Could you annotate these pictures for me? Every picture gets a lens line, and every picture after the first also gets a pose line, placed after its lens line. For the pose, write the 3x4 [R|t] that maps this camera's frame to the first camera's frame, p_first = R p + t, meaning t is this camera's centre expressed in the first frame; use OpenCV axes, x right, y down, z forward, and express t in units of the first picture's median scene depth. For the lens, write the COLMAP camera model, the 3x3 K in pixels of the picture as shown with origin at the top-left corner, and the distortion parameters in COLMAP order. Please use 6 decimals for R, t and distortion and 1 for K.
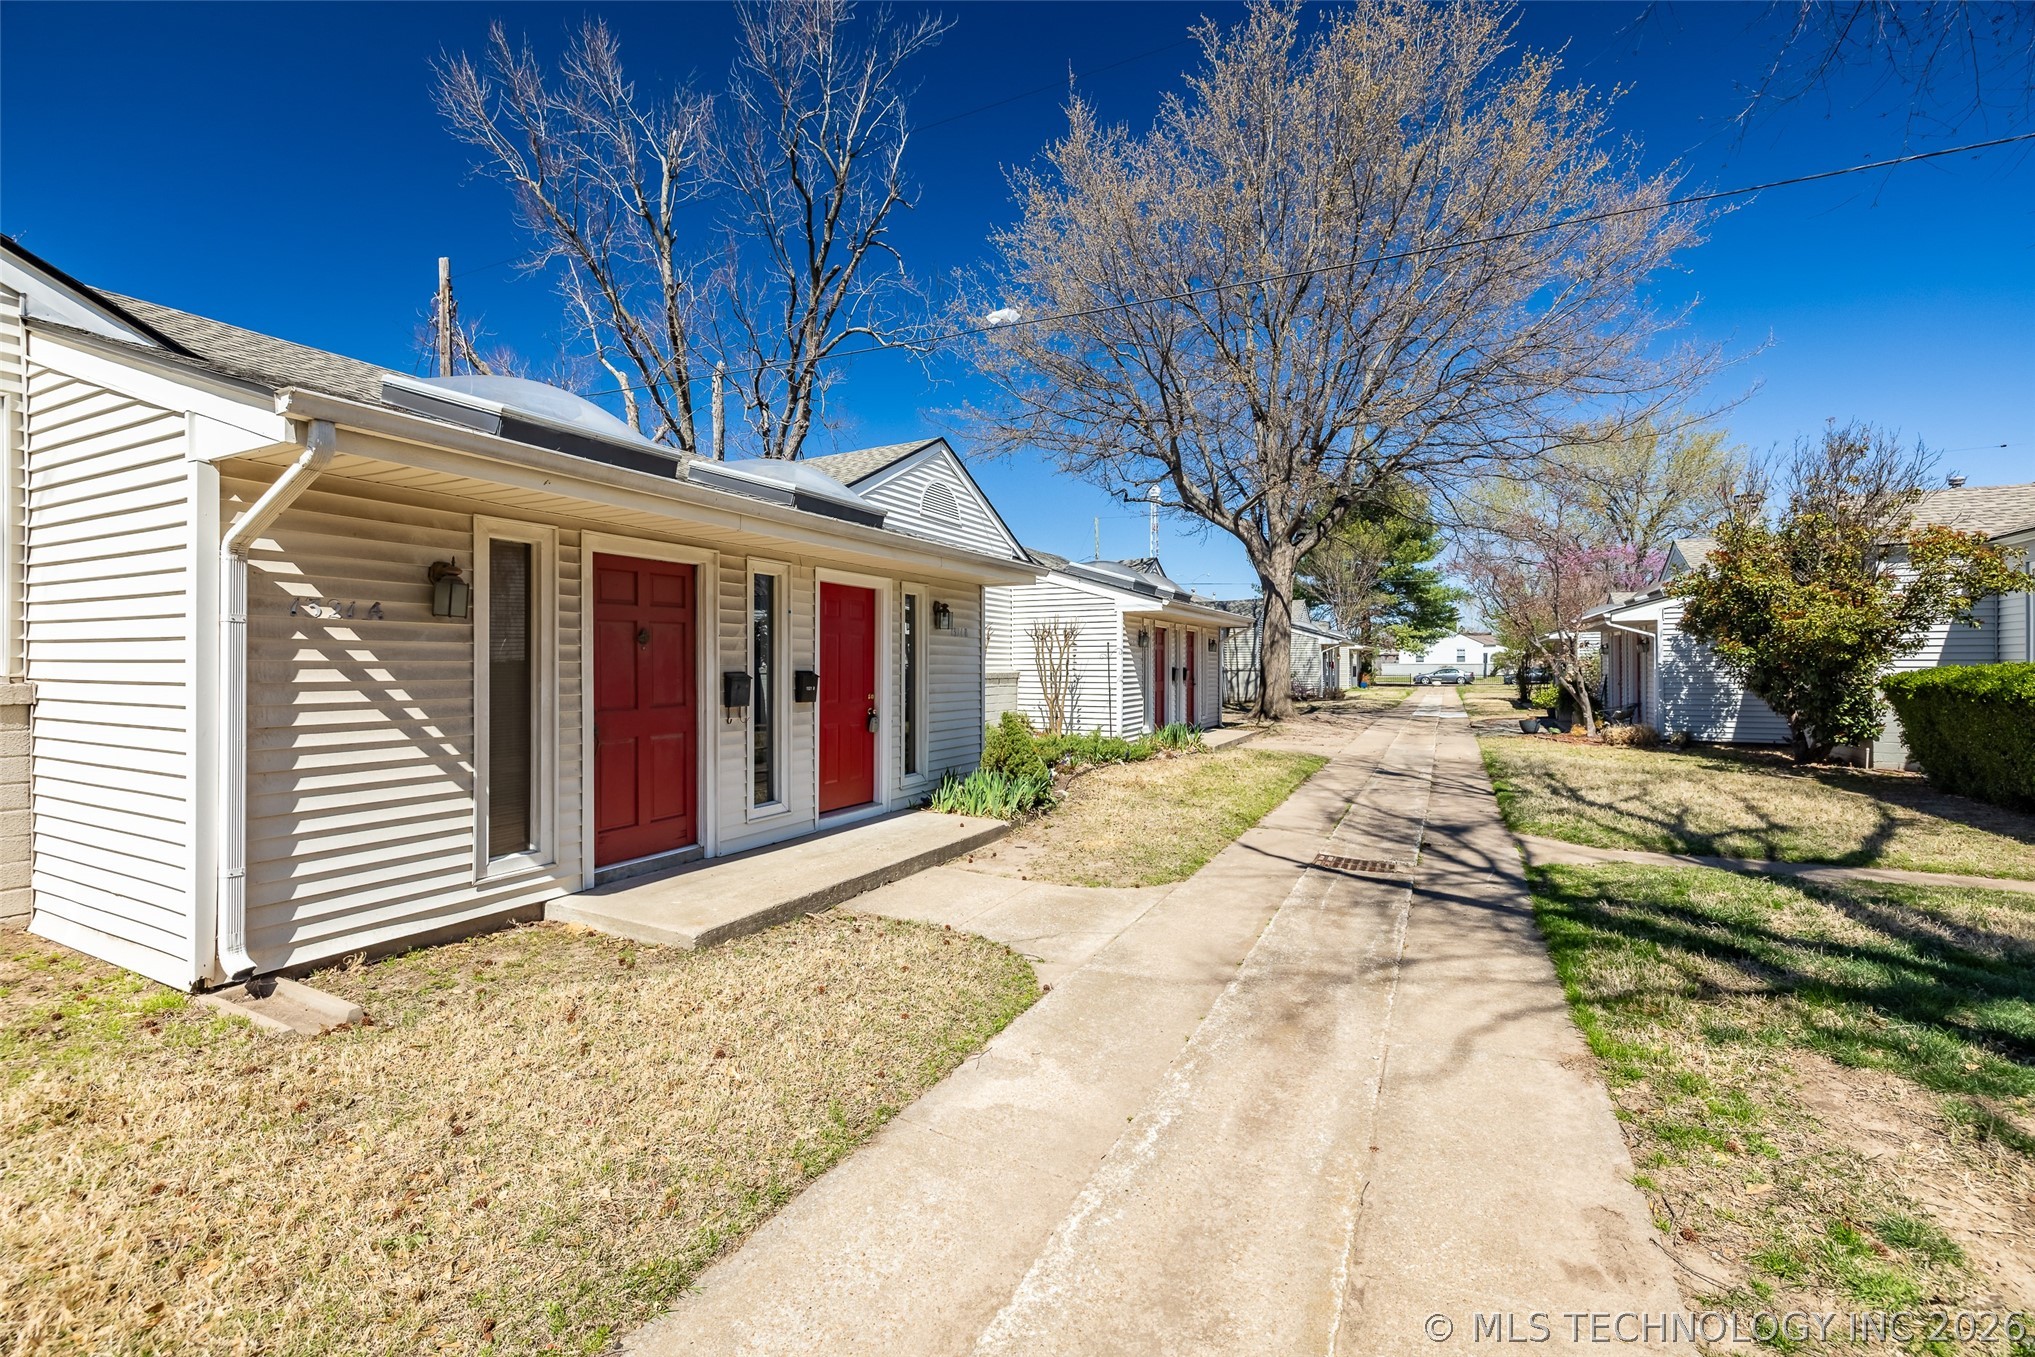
lens RADIAL K [[847.5, 0, 1016.1], [0, 847.5, 671.1], [0, 0, 1]] dist [-0.000584, -0.000268]
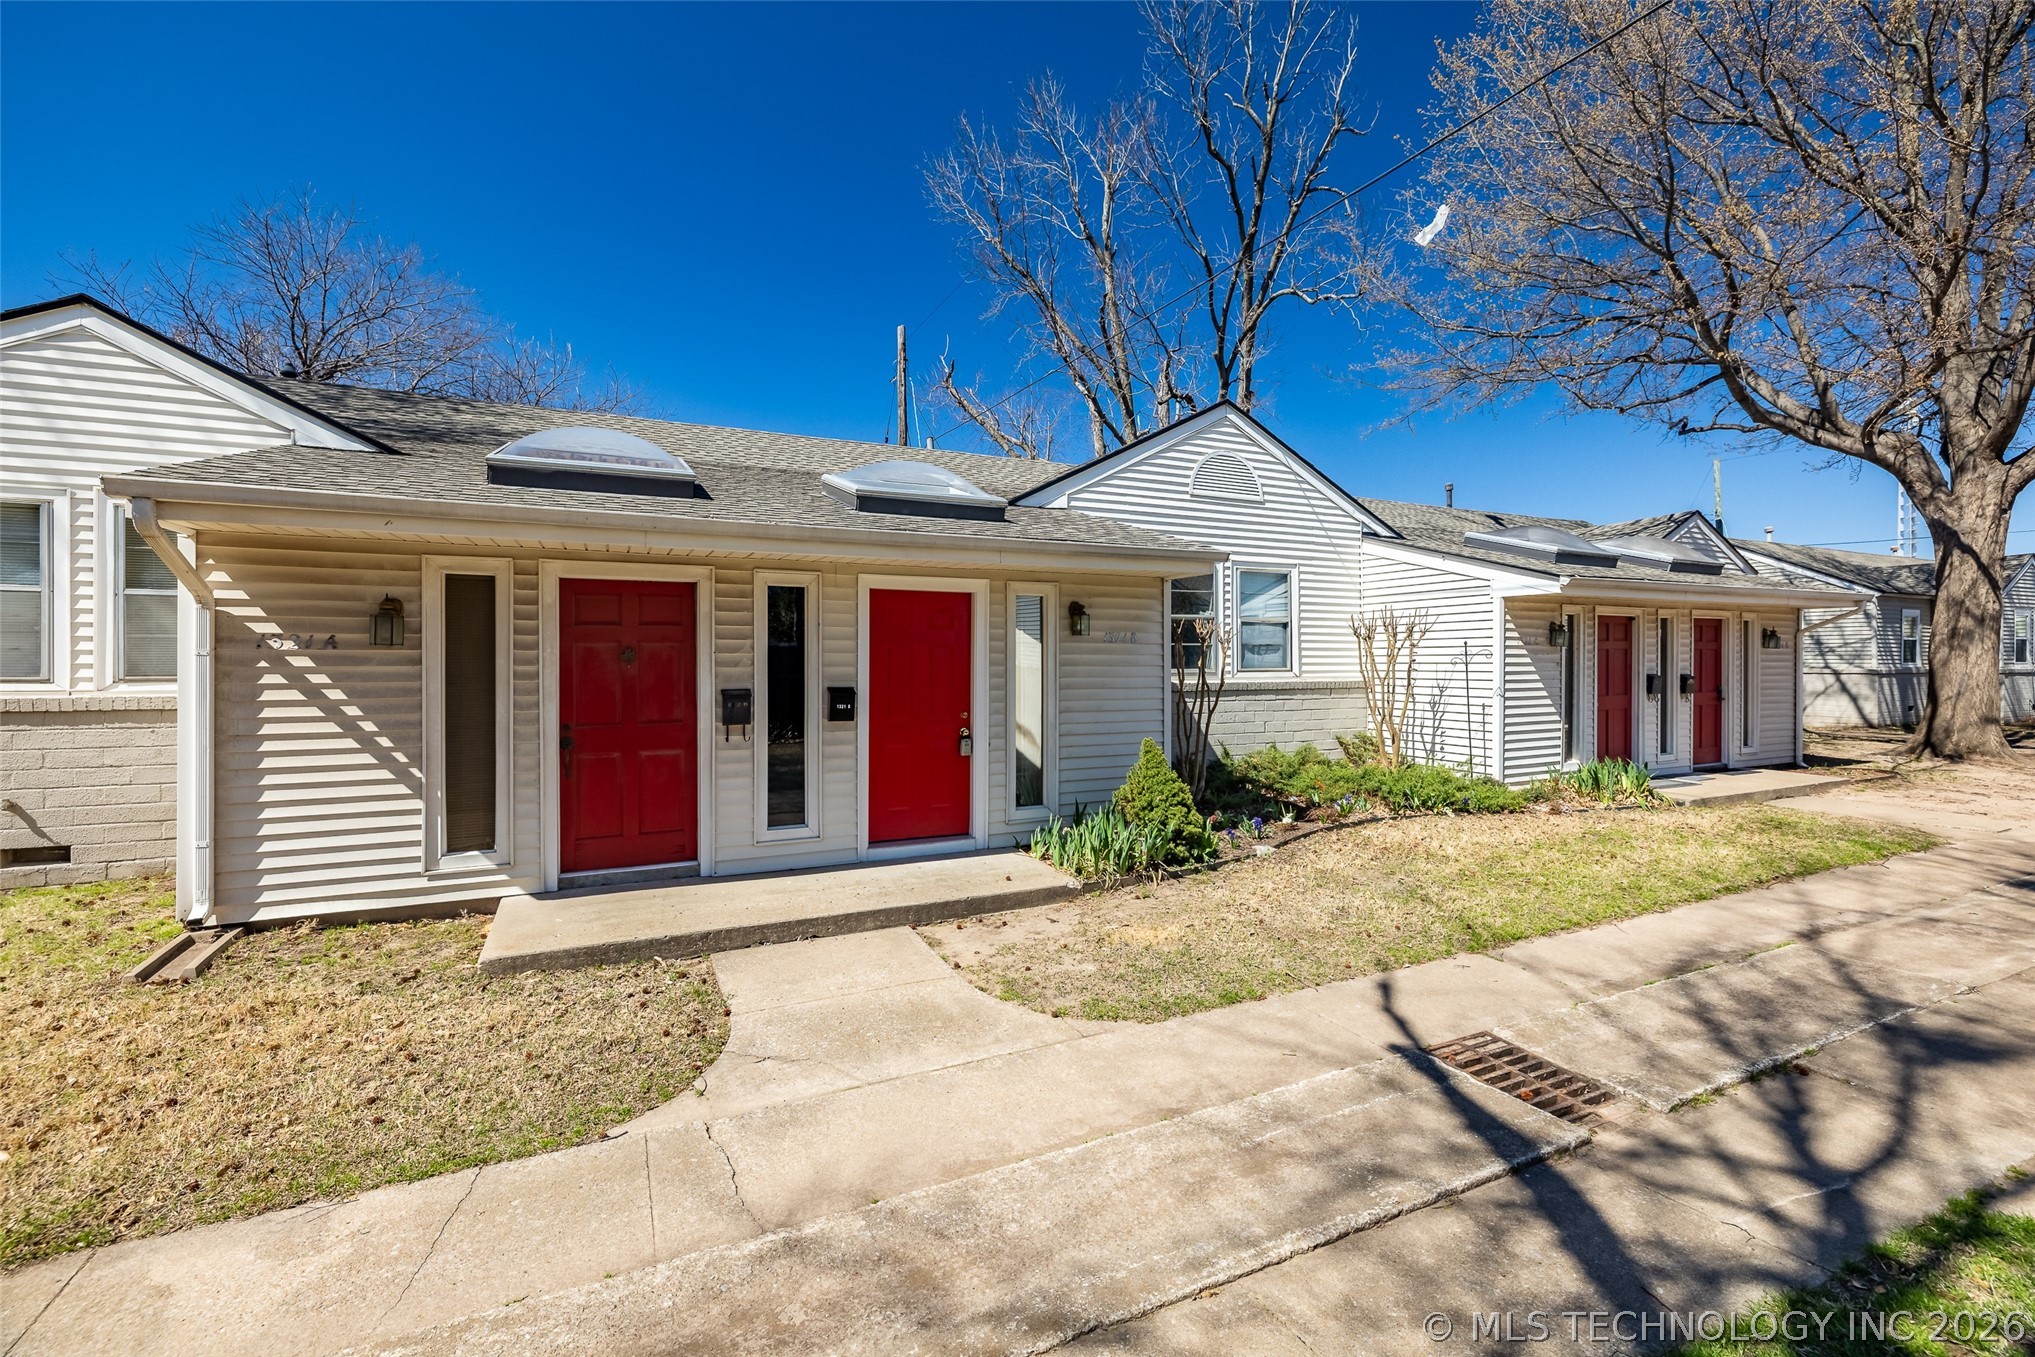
lens RADIAL K [[847.5, 0, 1016.5], [0, 847.5, 668.7], [0, 0, 1]] dist [-0.000584, -0.000268]
pose [[0.789622, 0.004675, -0.613575, 0.620448], [-0.002949, 0.999988, 0.003824, -0.031784], [0.613586, -0.001210, 0.789627, 0.510152]]
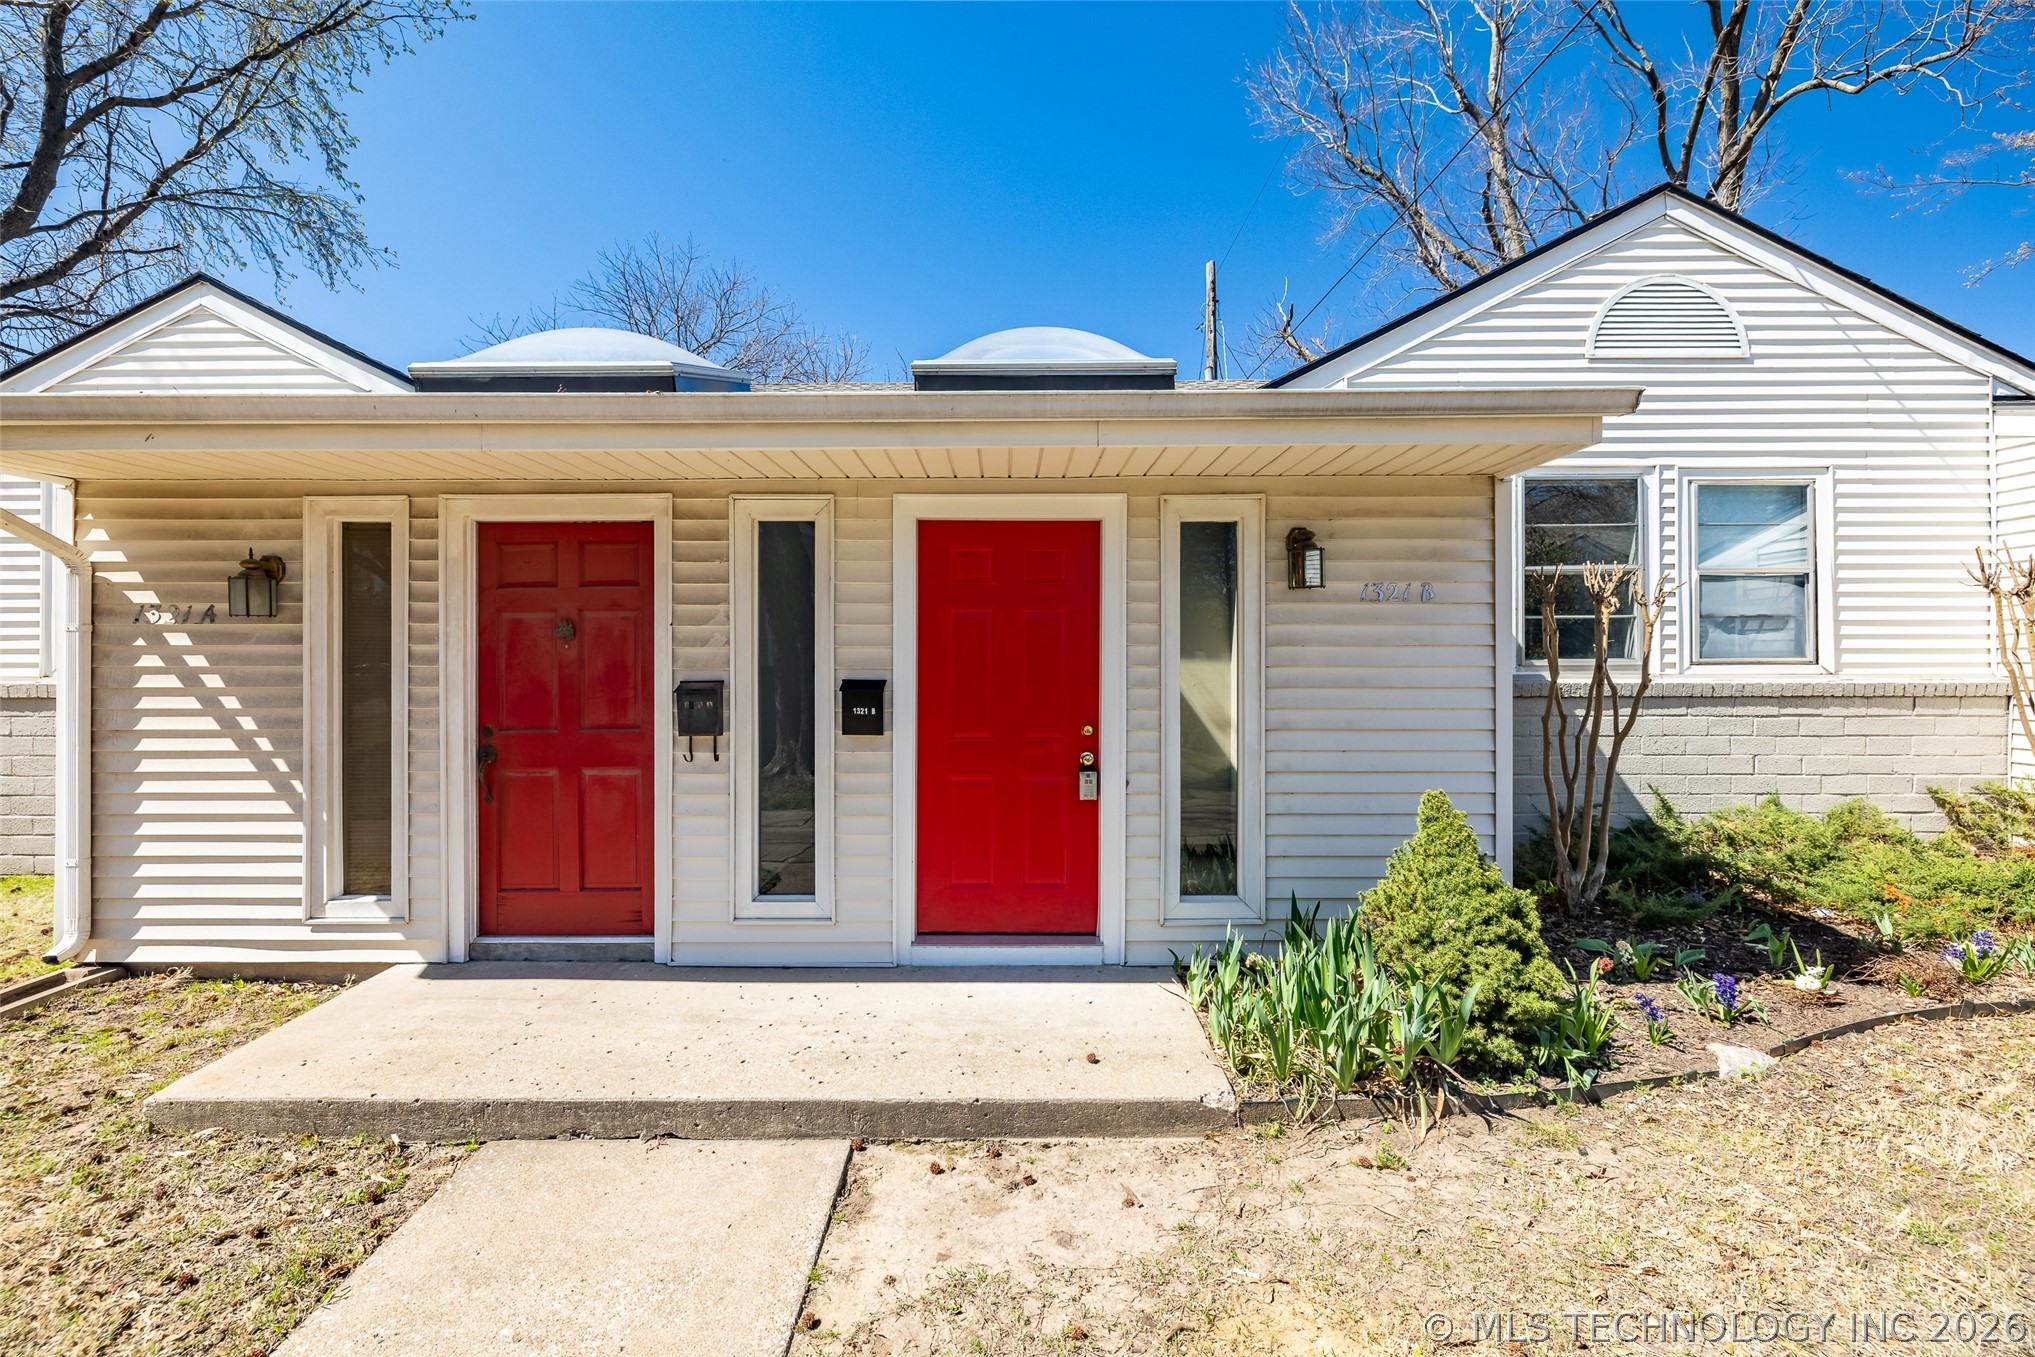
lens RADIAL K [[847.5, 0, 1010.9], [0, 847.5, 667.7], [0, 0, 1]] dist [-0.000584, -0.000268]
pose [[0.450086, 0.002484, -0.892982, 0.402708], [-0.003763, 0.999993, 0.000885, -0.011625], [0.892977, 0.002962, 0.450092, 1.096931]]
